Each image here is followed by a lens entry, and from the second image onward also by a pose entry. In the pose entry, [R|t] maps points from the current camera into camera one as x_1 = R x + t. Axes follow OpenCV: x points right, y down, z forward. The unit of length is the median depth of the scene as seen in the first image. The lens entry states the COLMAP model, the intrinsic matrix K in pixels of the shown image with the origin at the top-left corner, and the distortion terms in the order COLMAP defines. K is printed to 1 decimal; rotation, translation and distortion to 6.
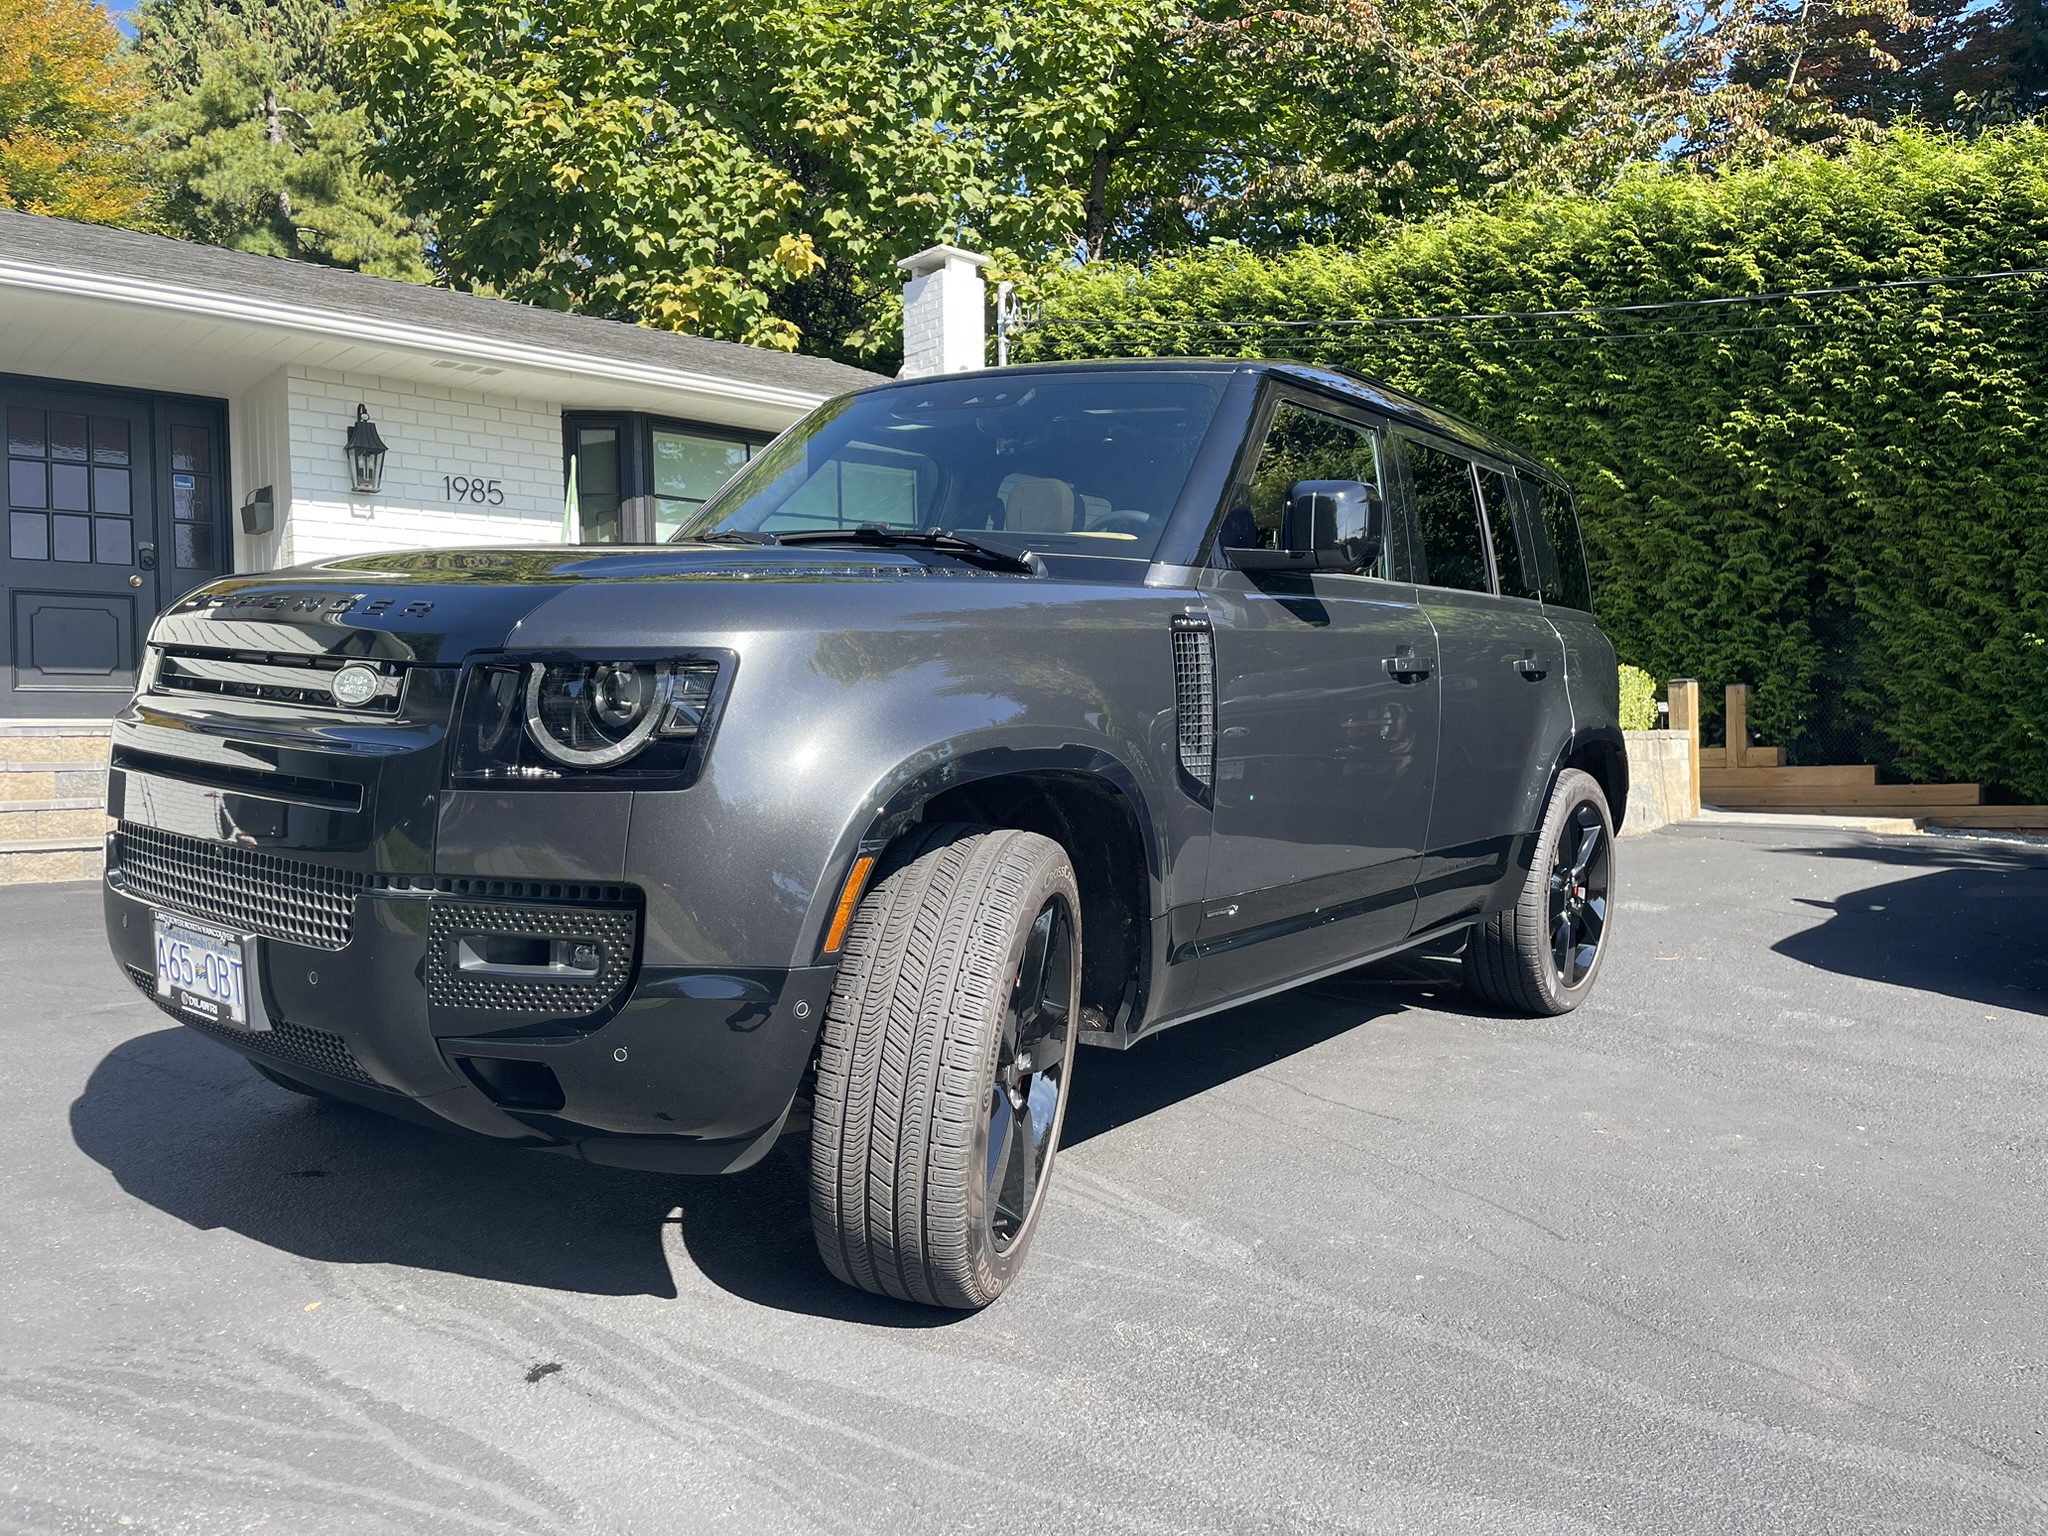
lens RADIAL K [[1555.9, 0, 1019.7], [0, 1555.9, 785.5], [0, 0, 1]] dist [0.066133, -0.081791]
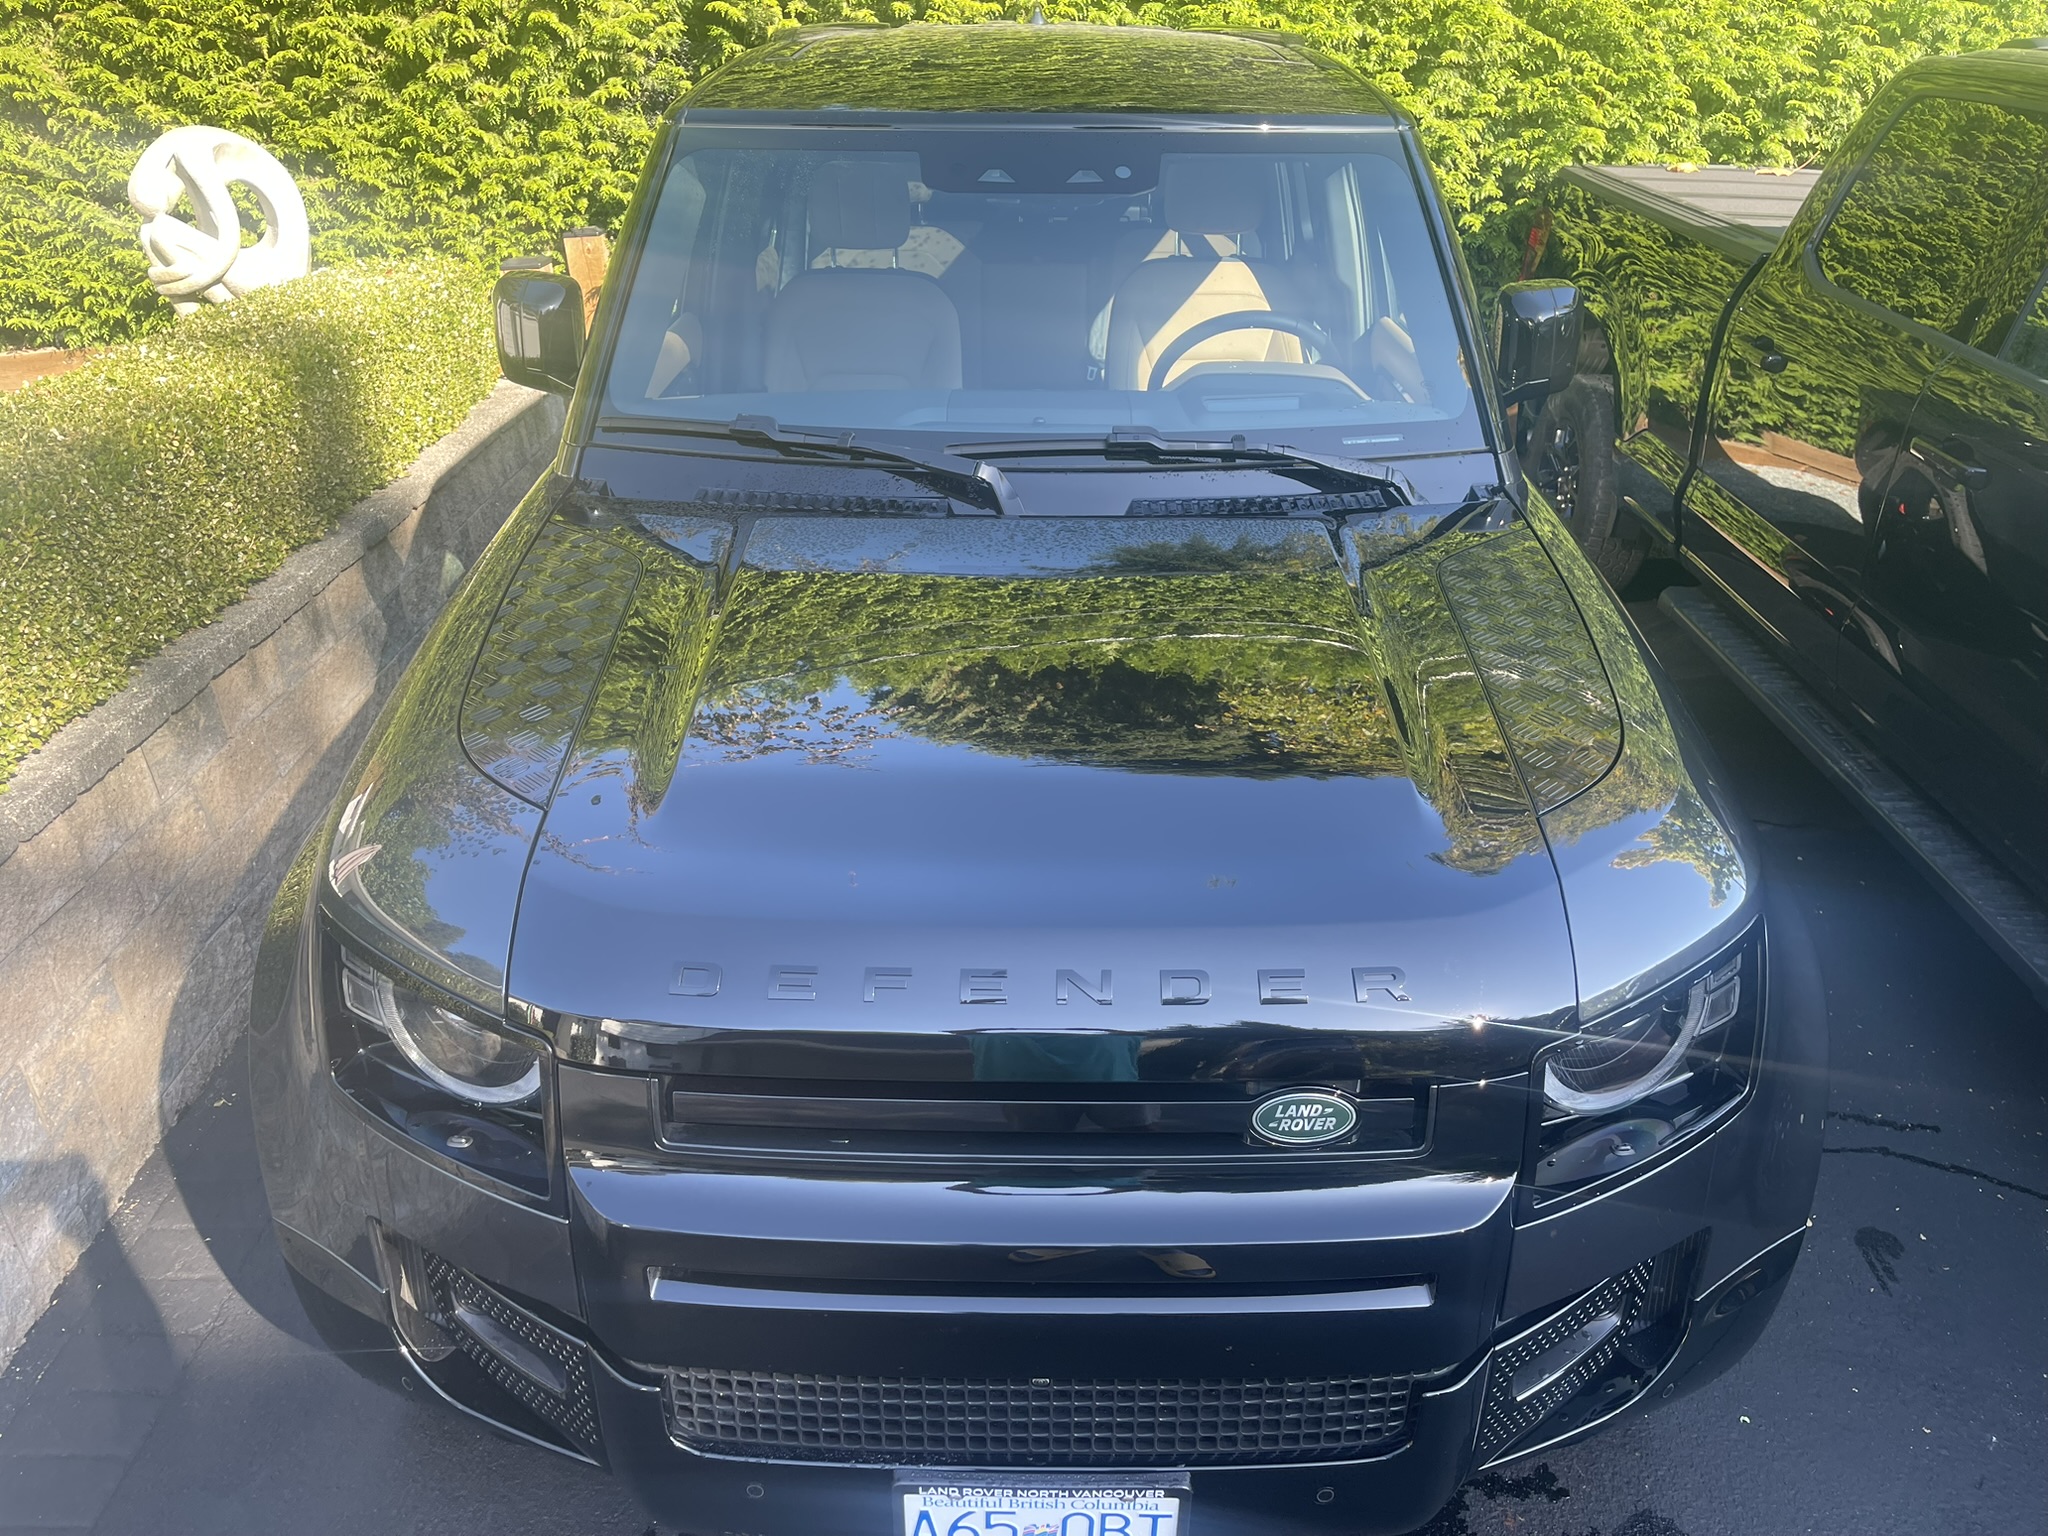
lens RADIAL K [[1555.9, 0, 1031.7], [0, 1555.9, 789.6], [0, 0, 1]] dist [0.066133, -0.081791]
pose [[0.654735, -0.341213, 0.674459, 0.125829], [0.054109, 0.911178, 0.408444, -0.105279], [-0.753919, -0.230928, 0.615043, 0.512567]]
